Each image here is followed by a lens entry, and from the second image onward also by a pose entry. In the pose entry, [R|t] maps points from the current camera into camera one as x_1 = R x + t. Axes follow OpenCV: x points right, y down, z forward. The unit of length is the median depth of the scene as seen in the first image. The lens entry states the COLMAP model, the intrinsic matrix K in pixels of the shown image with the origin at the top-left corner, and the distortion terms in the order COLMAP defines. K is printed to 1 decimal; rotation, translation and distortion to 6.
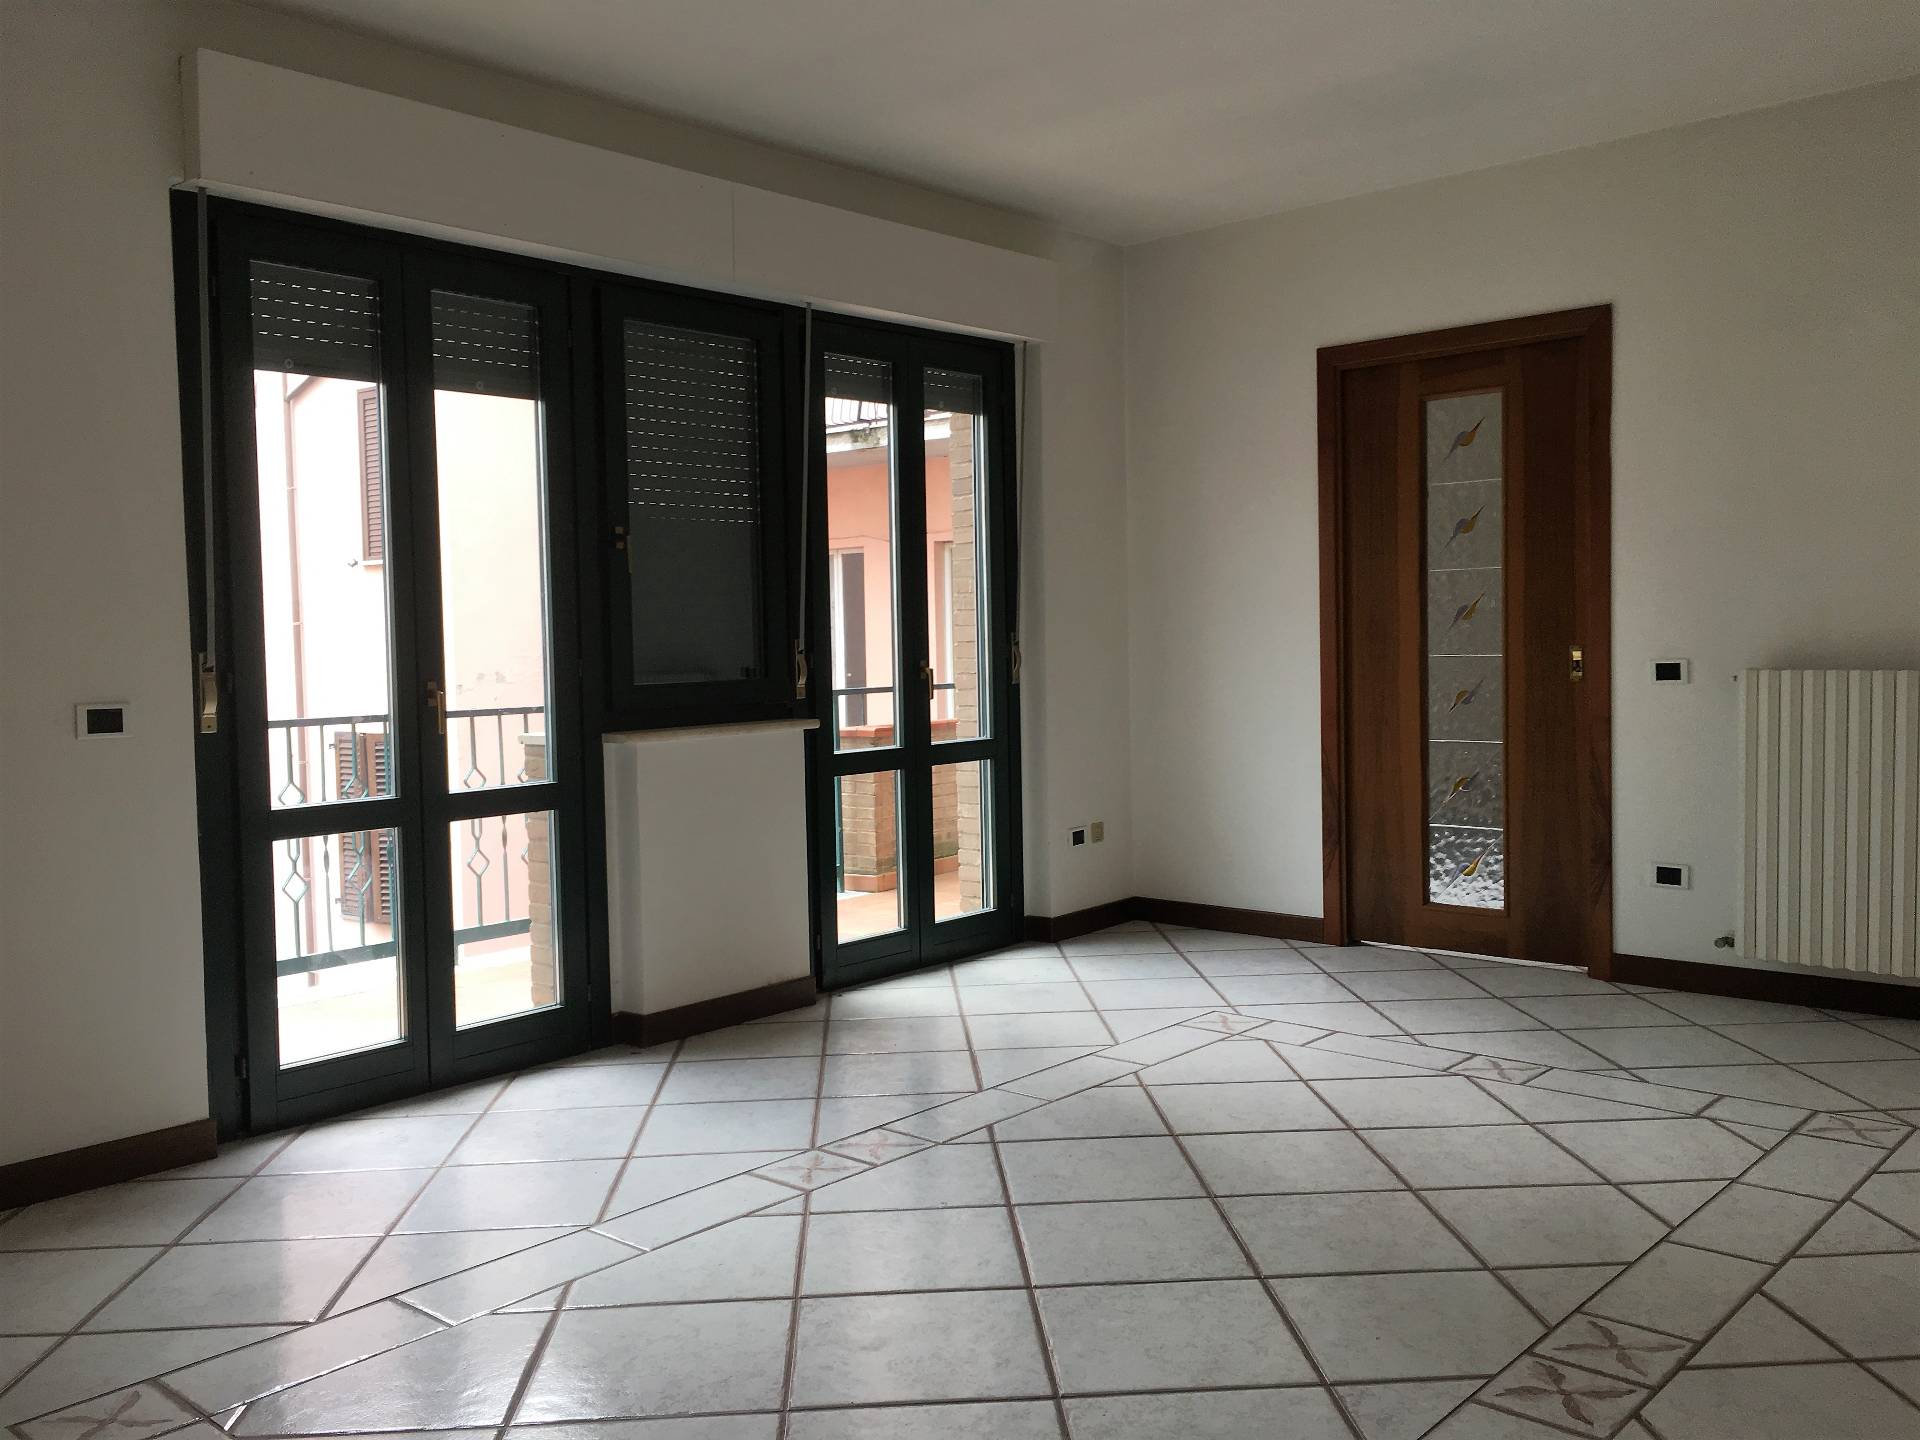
lens RADIAL K [[1620.0, 0, 951.8], [0, 1620.0, 713.5], [0, 0, 1]] dist [0.063134, -0.068494]
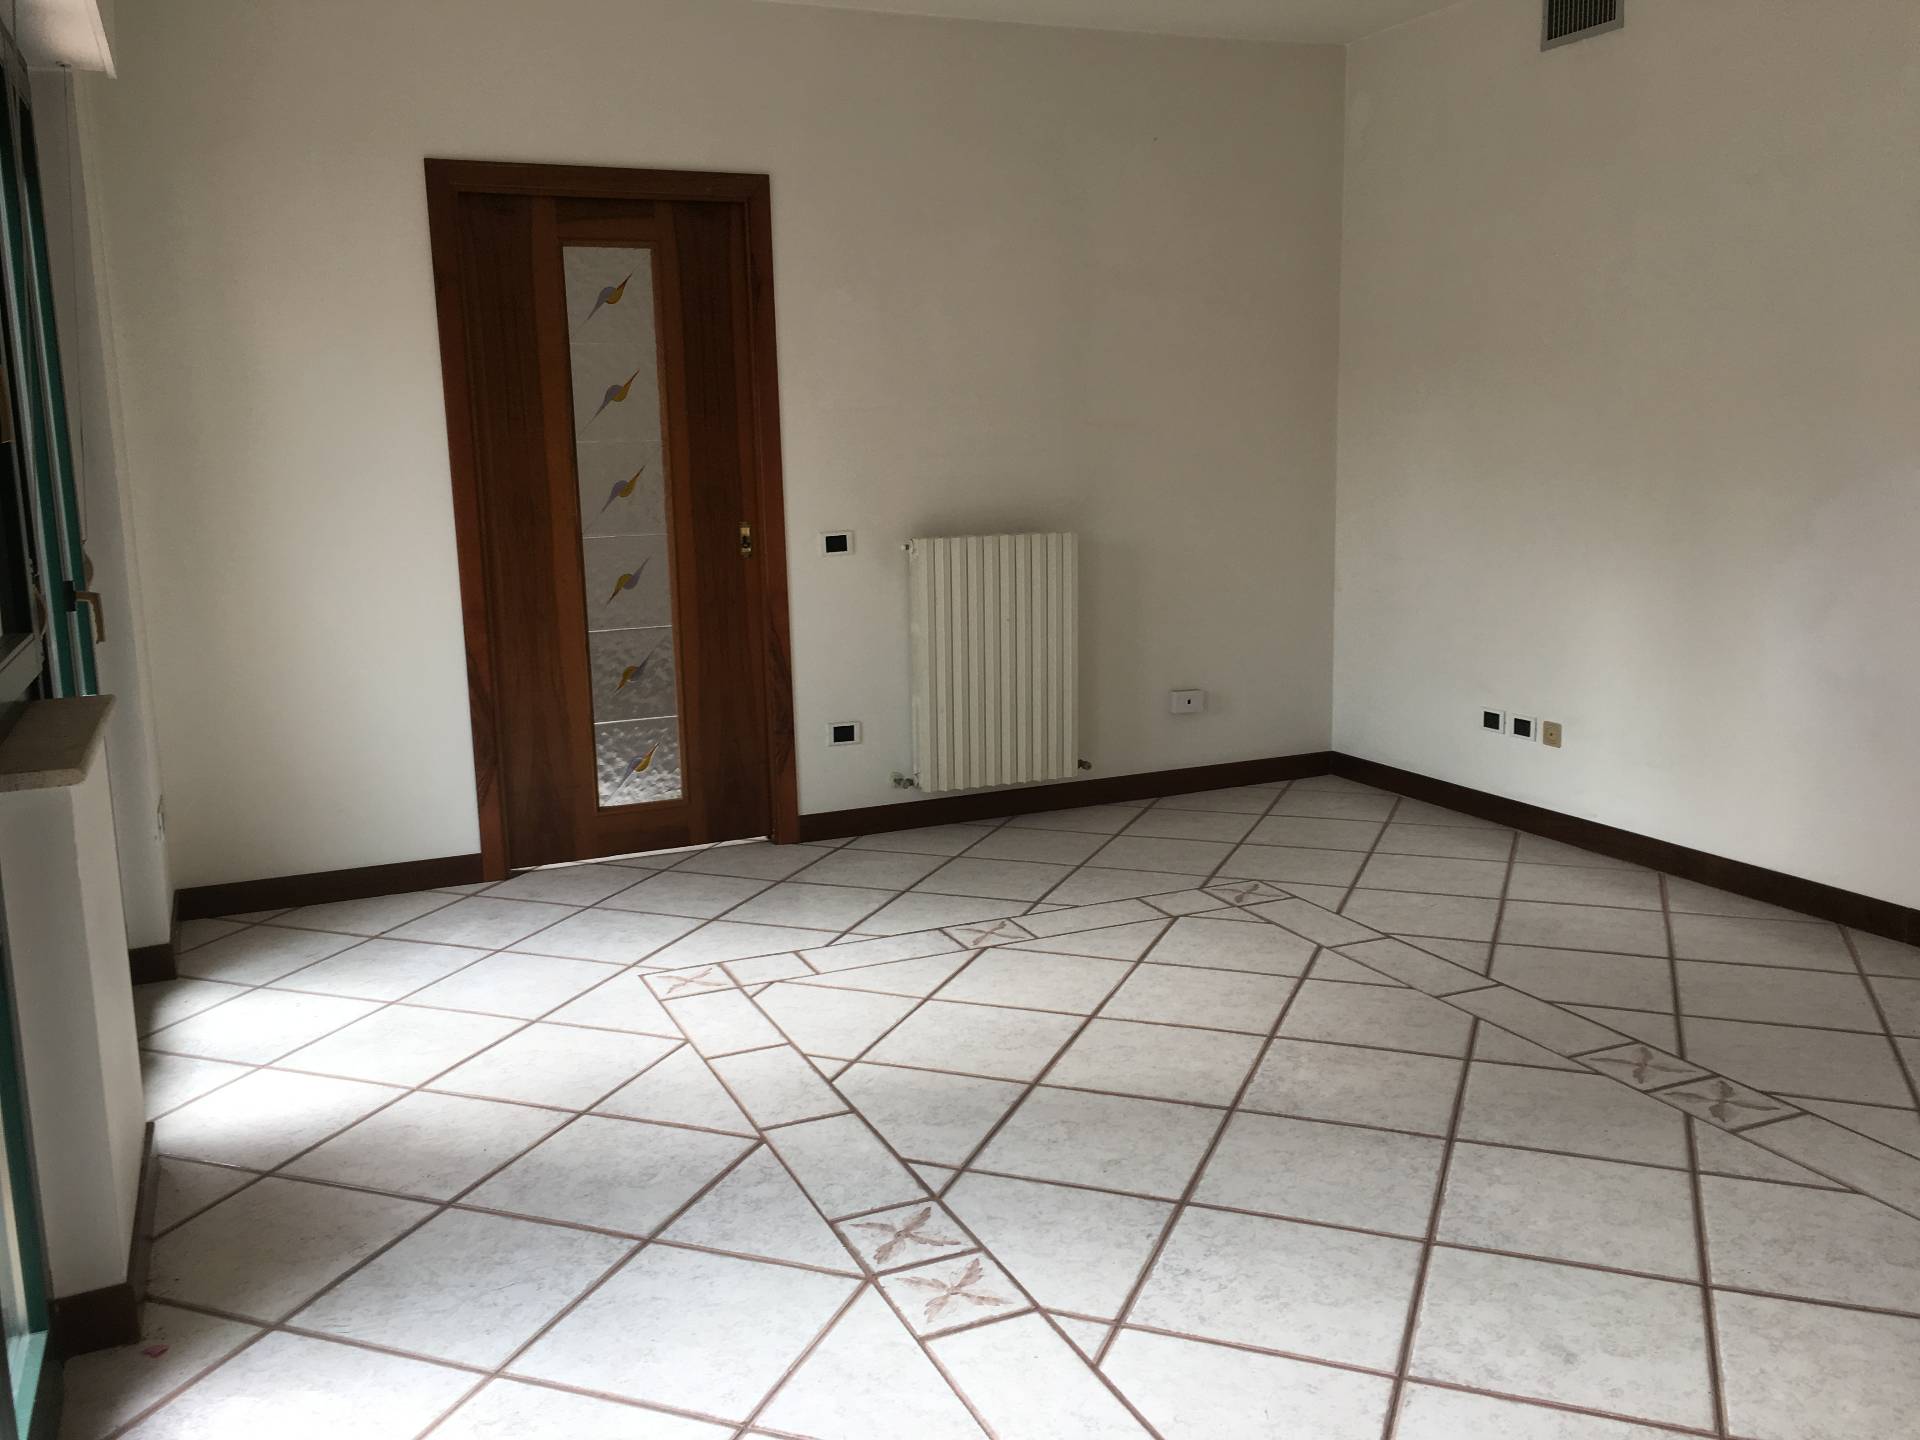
lens RADIAL K [[1620.0, 0, 951.8], [0, 1620.0, 713.5], [0, 0, 1]] dist [0.063134, -0.068494]
pose [[0.416745, -0.142927, 0.897717, -0.492443], [0.060389, 0.989733, 0.129543, -0.048487], [-0.907015, 0.000226, 0.421097, 0.487607]]
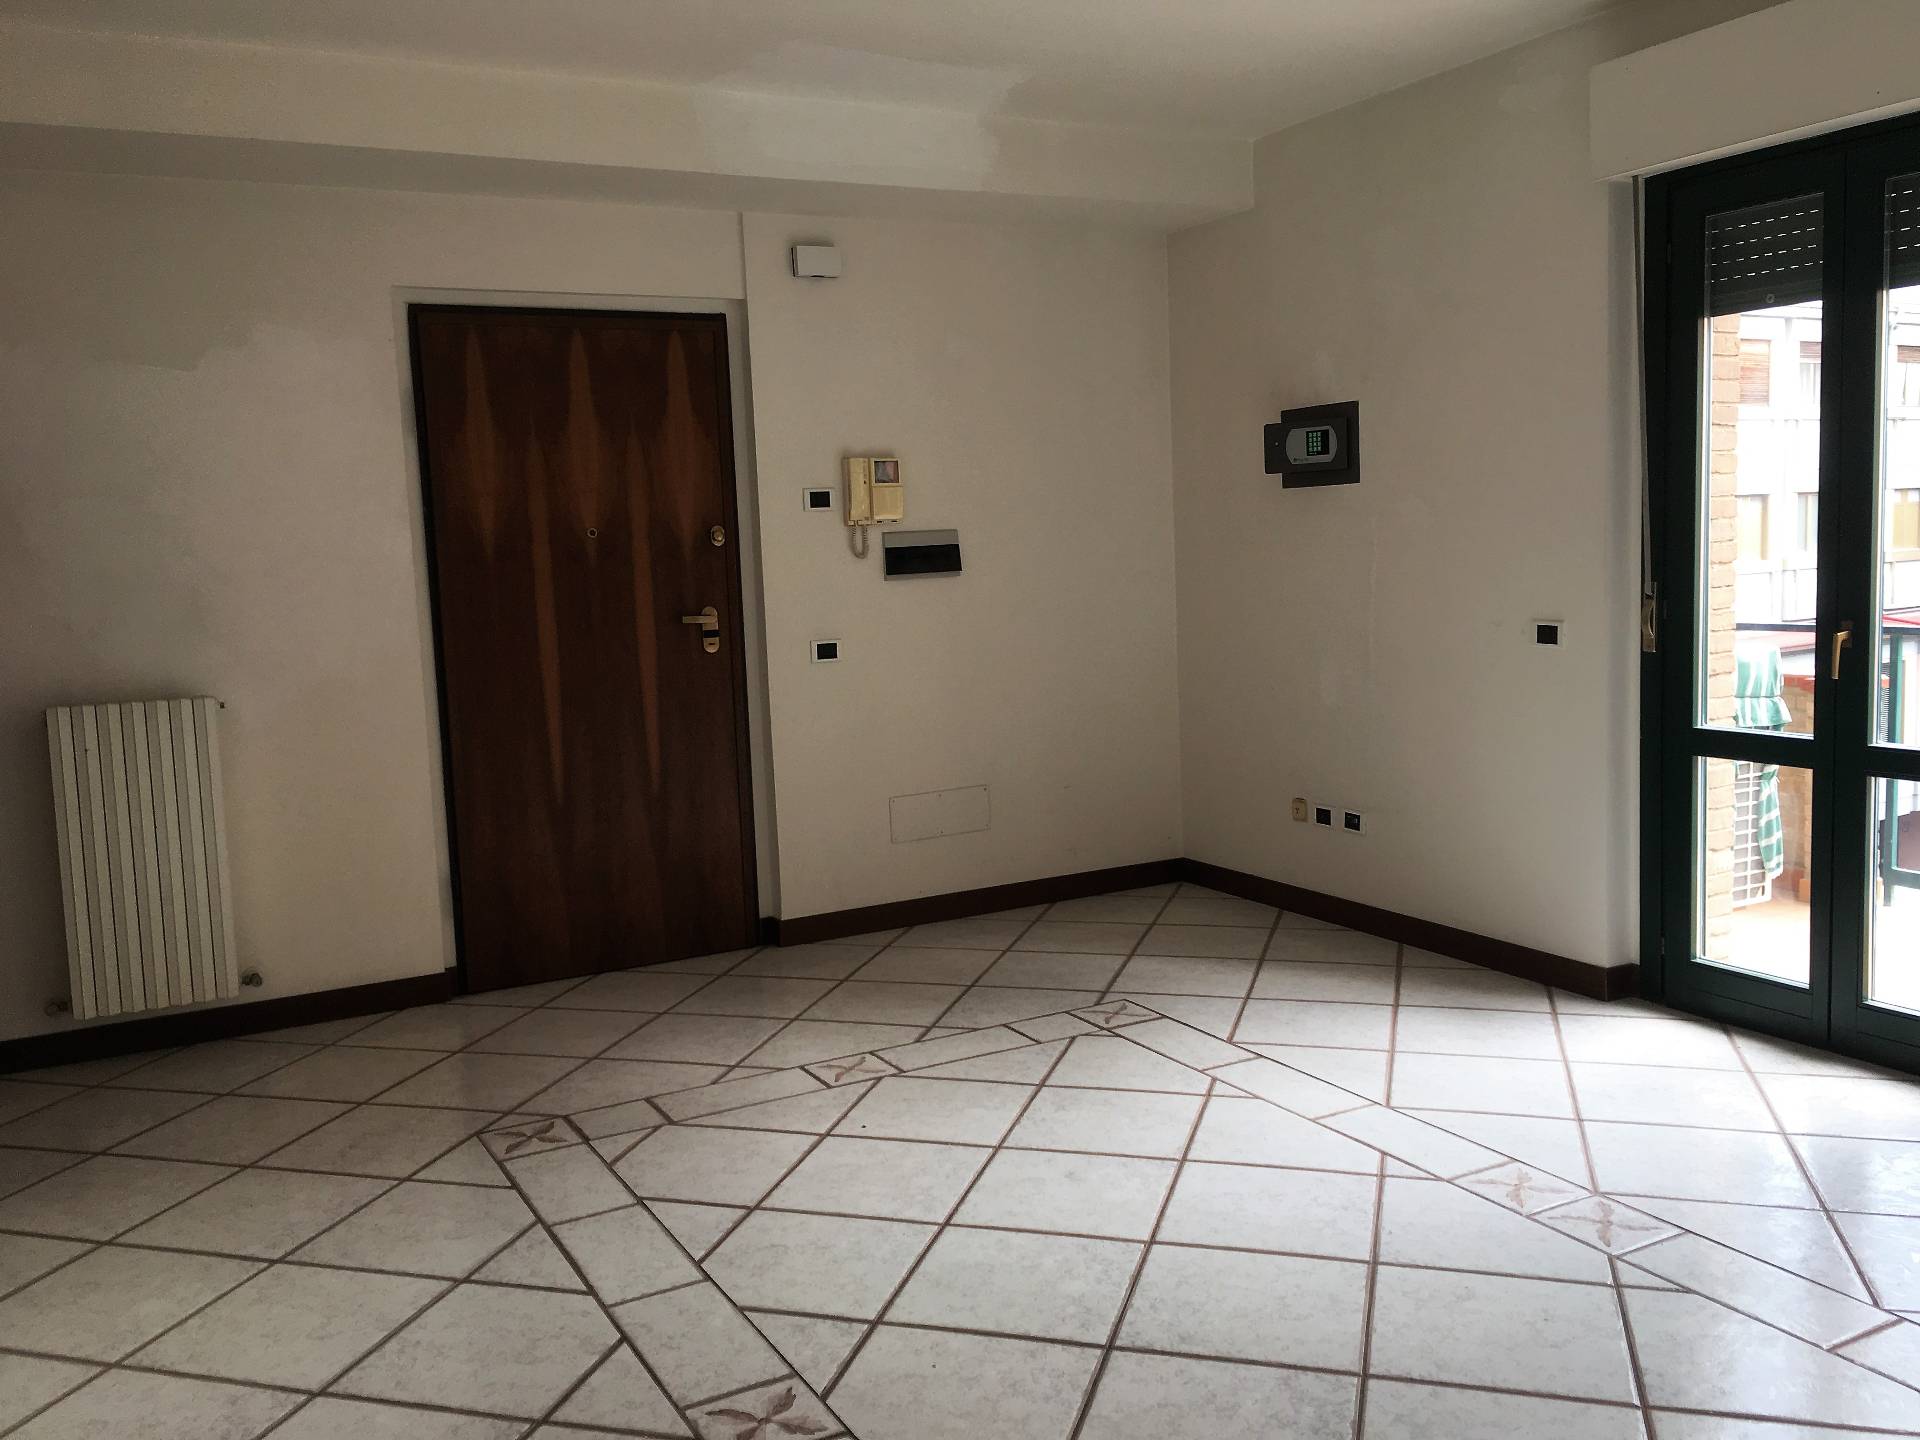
lens RADIAL K [[1620.0, 0, 951.8], [0, 1620.0, 713.5], [0, 0, 1]] dist [0.063134, -0.068494]
pose [[-0.333992, 0.141393, -0.931910, 0.600310], [0.003093, 0.988844, 0.148922, -0.089759], [0.942571, 0.046857, -0.330704, 0.695319]]
